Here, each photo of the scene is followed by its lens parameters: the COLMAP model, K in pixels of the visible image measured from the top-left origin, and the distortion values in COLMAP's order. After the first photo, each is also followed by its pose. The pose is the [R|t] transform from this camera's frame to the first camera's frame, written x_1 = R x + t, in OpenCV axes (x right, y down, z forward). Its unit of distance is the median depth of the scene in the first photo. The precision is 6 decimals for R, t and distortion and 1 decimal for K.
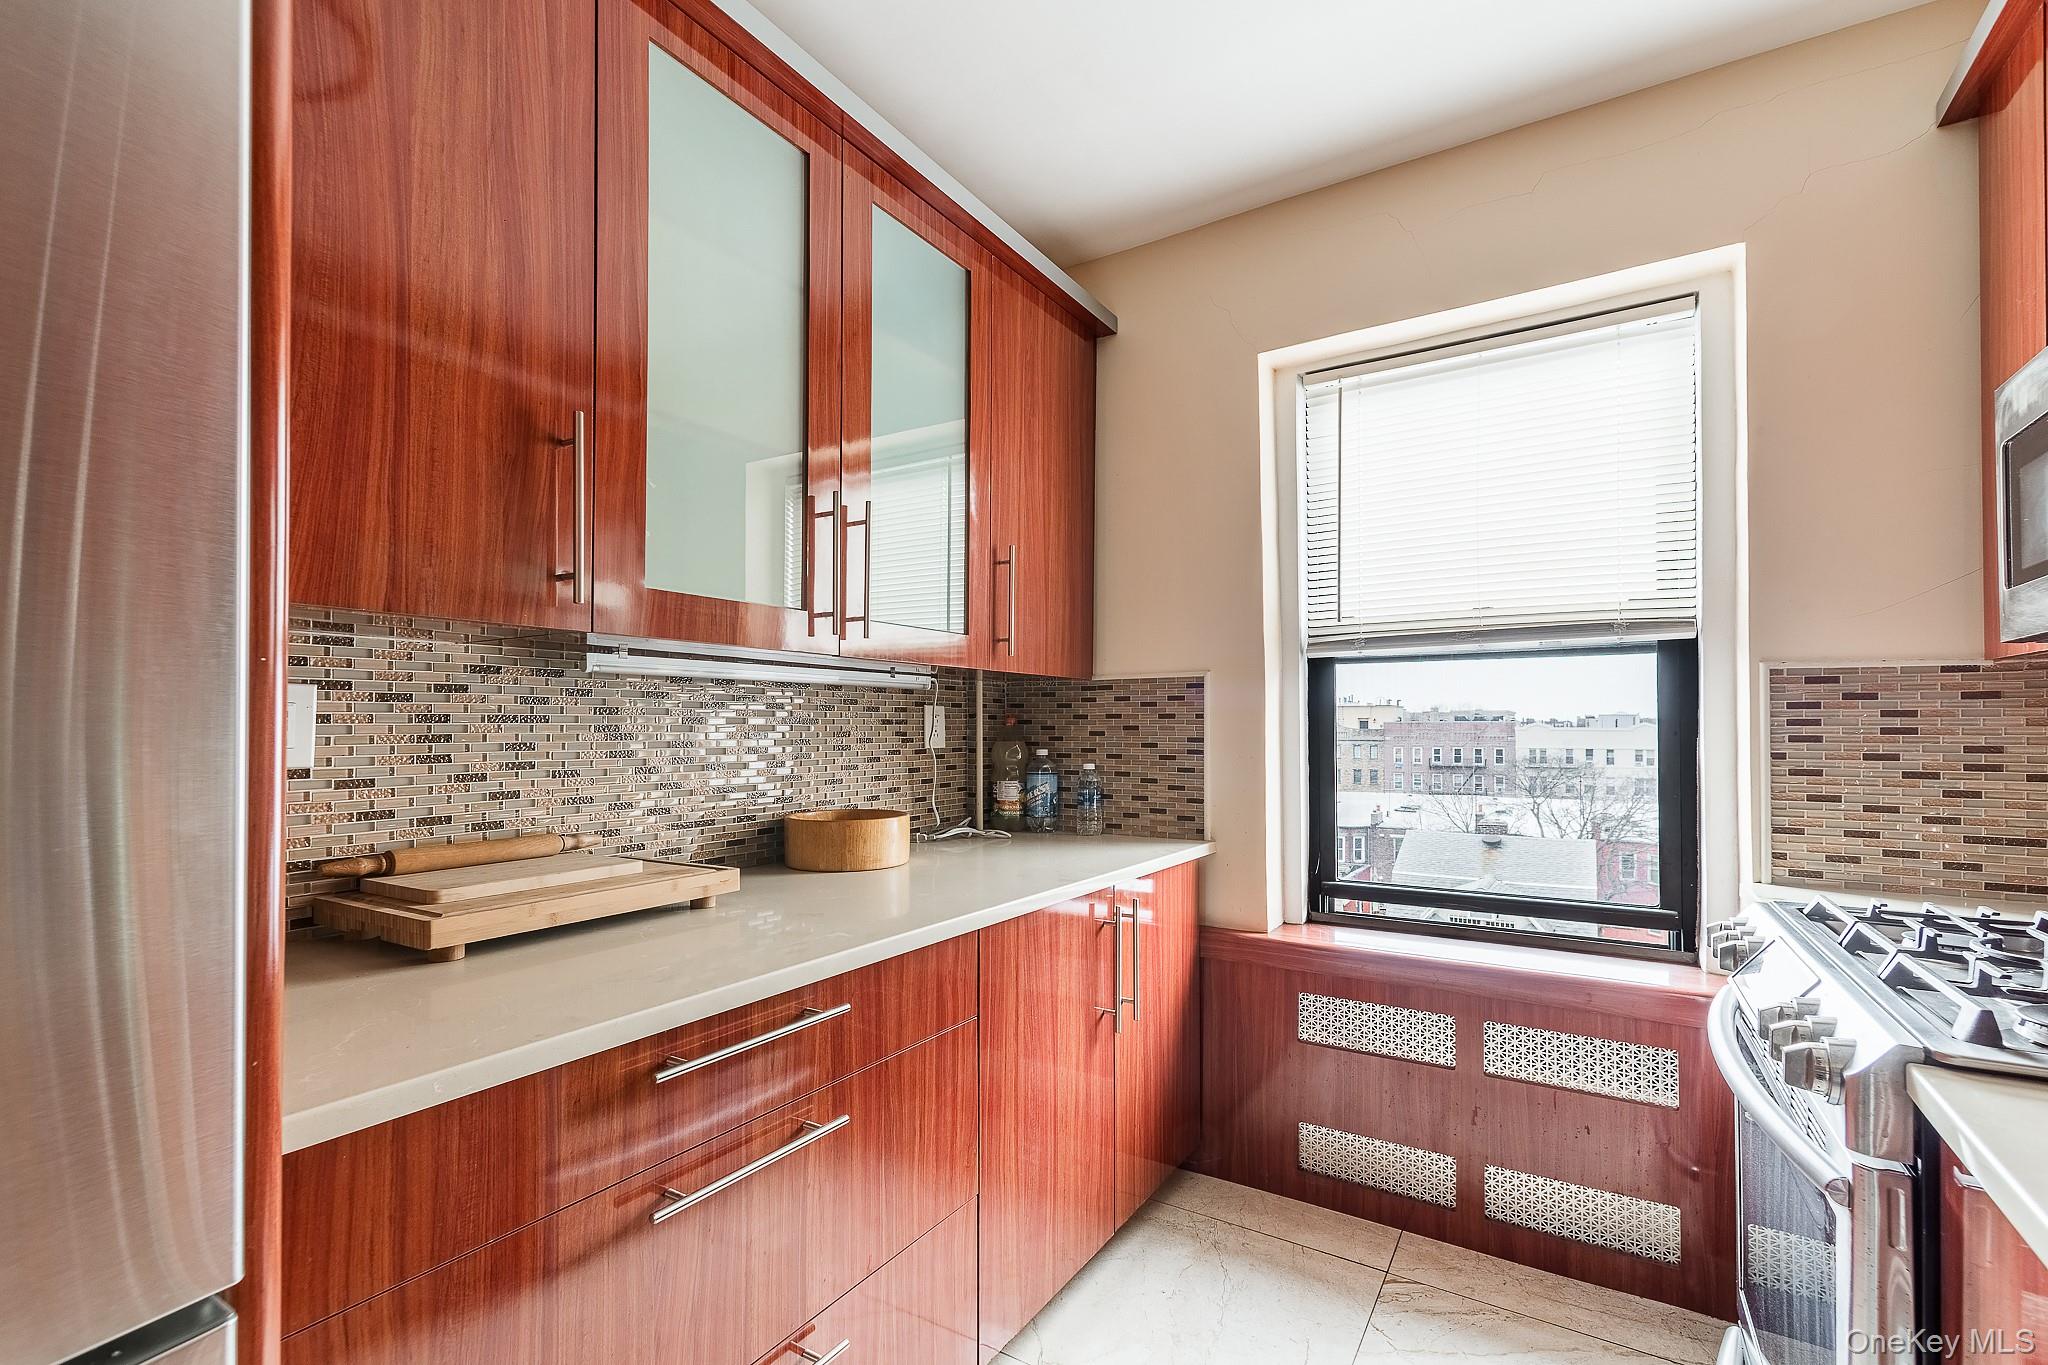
lens RADIAL K [[911.8, 0, 954.7], [0, 911.8, 705.8], [0, 0, 1]] dist [0.011301, 0.000143]
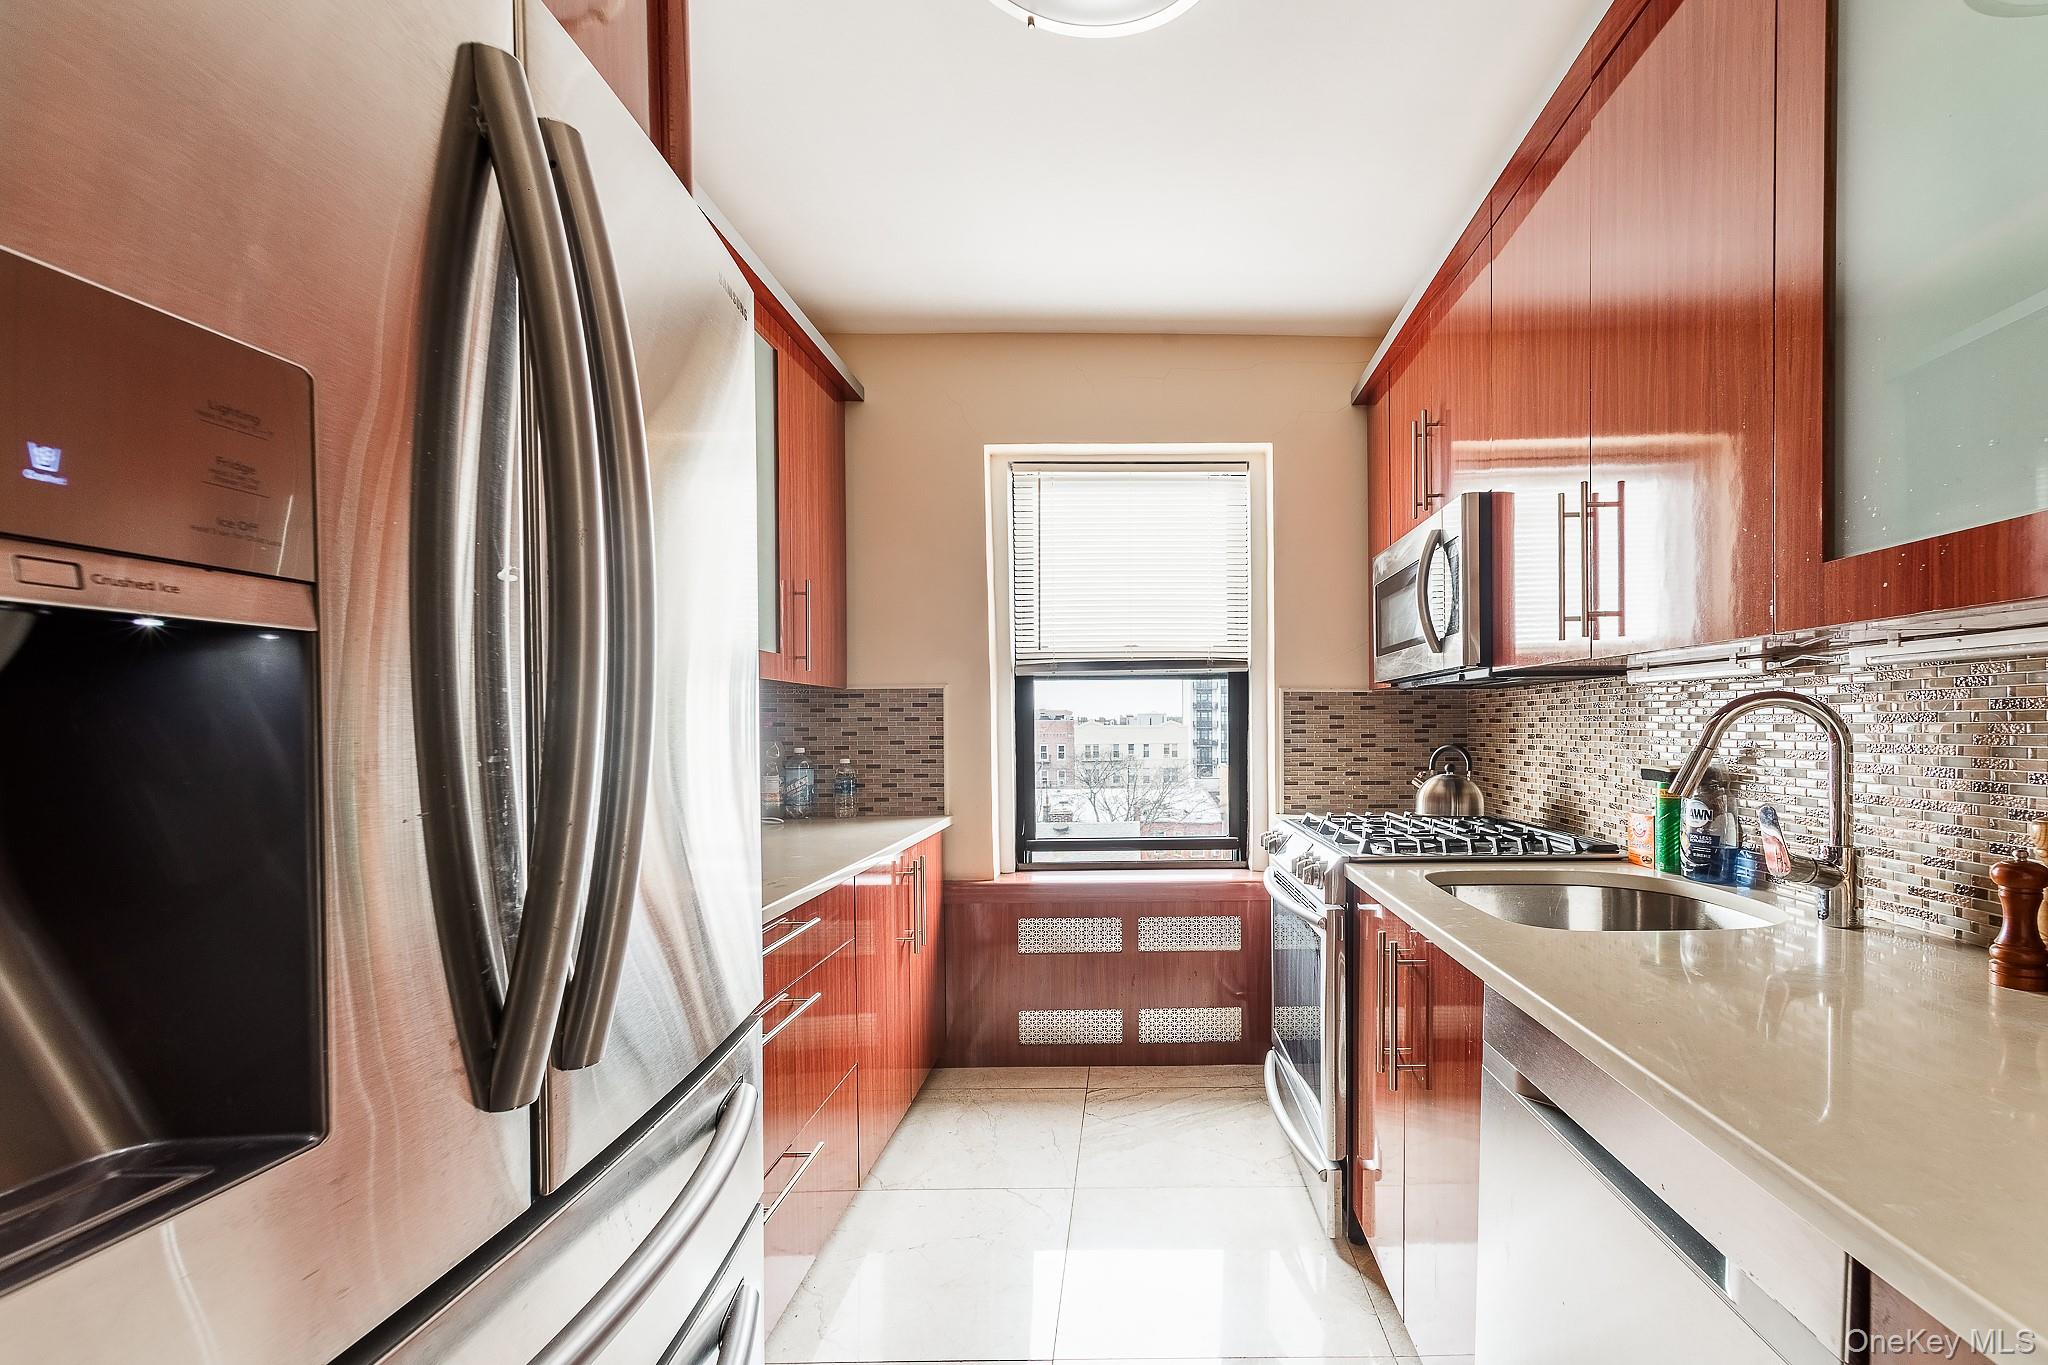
lens RADIAL K [[908.3, 0, 1021.7], [0, 908.3, 715.6], [0, 0, 1]] dist [0.007955, -0.003925]
pose [[0.890793, -0.004248, 0.454390, -0.274542], [-0.001225, 0.999930, 0.011750, -0.011375], [-0.454408, -0.011024, 0.890725, -0.251111]]
